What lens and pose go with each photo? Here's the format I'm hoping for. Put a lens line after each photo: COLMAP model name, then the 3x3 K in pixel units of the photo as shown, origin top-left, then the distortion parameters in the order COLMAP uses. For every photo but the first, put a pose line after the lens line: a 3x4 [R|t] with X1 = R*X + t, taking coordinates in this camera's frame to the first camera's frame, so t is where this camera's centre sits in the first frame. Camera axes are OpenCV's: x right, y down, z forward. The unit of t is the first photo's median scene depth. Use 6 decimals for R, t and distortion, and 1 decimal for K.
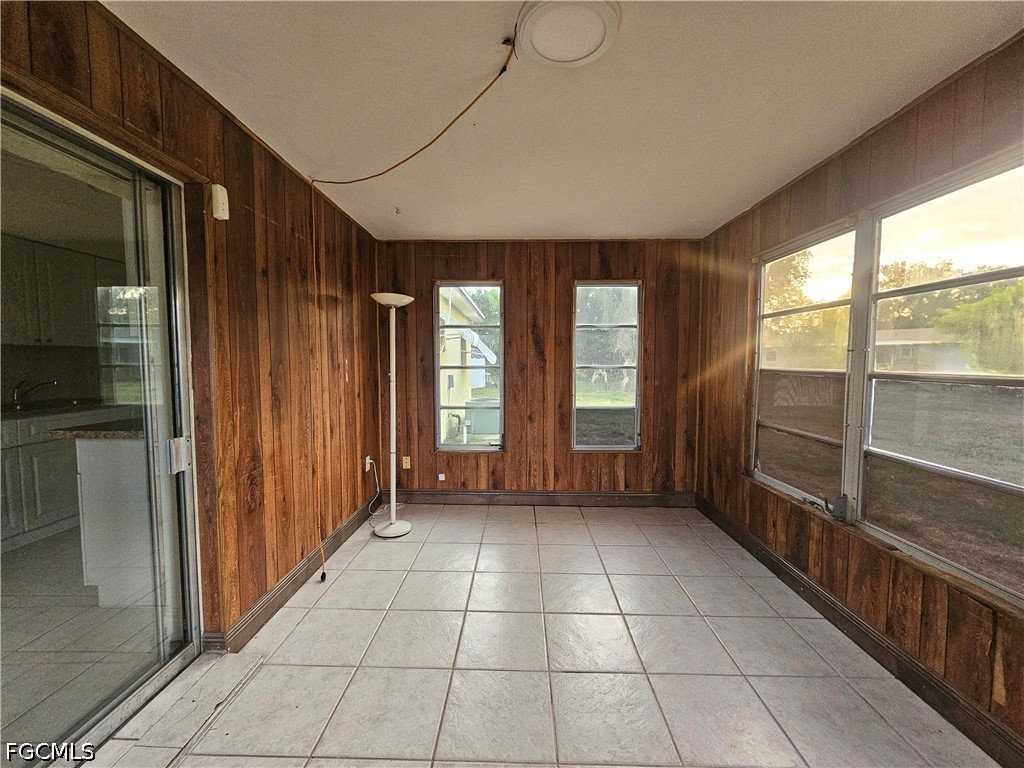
lens RADIAL K [[420.3, 0, 512.2], [0, 420.3, 387.7], [0, 0, 1]] dist [-0.000994, -0.000346]
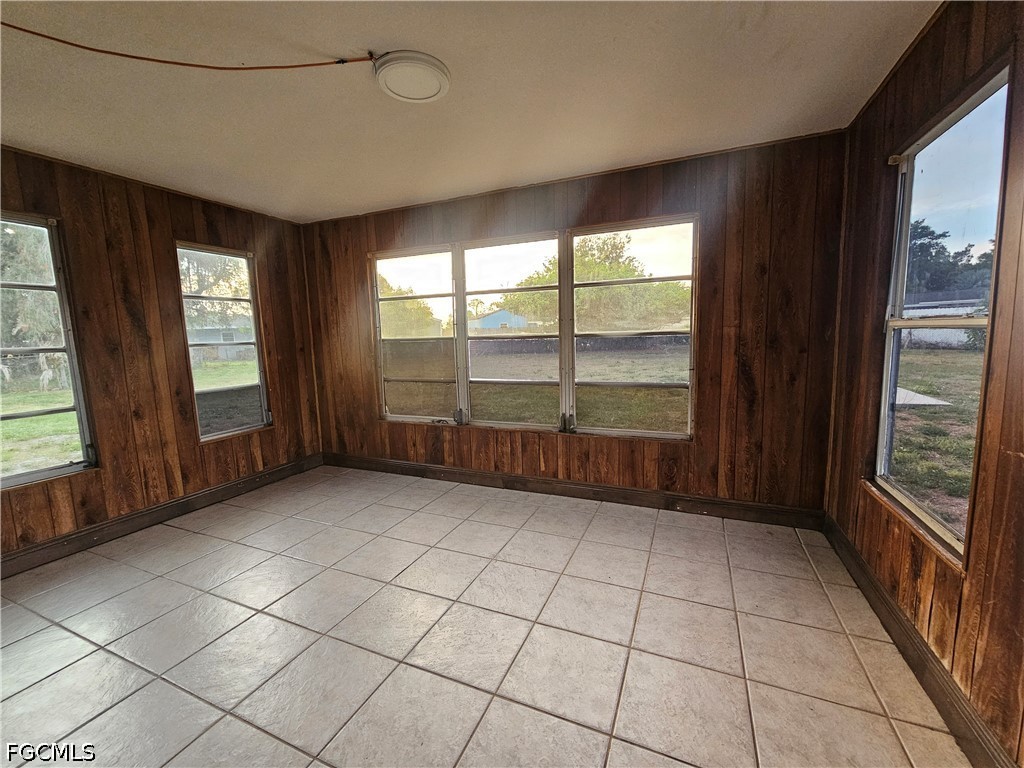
lens RADIAL K [[420.3, 0, 512.2], [0, 420.3, 387.7], [0, 0, 1]] dist [-0.000994, -0.000346]
pose [[0.378103, -0.126927, 0.917021, -0.504944], [0.088340, 0.990983, 0.100741, 0.011221], [-0.921539, 0.042920, 0.385906, 0.102169]]
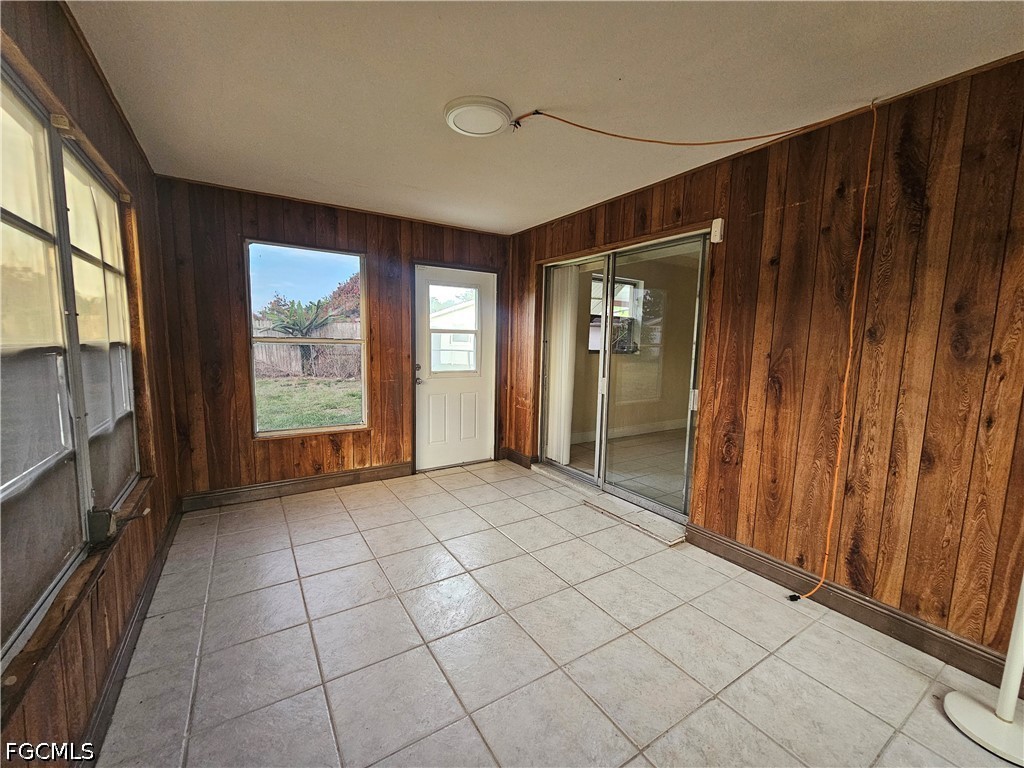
lens RADIAL K [[420.3, 0, 512.2], [0, 420.3, 387.7], [0, 0, 1]] dist [-0.000994, -0.000346]
pose [[-0.831177, 0.043819, -0.554278, 0.413991], [-0.057816, 0.984674, 0.164543, -0.067910], [0.552993, 0.168811, -0.815905, 1.117730]]
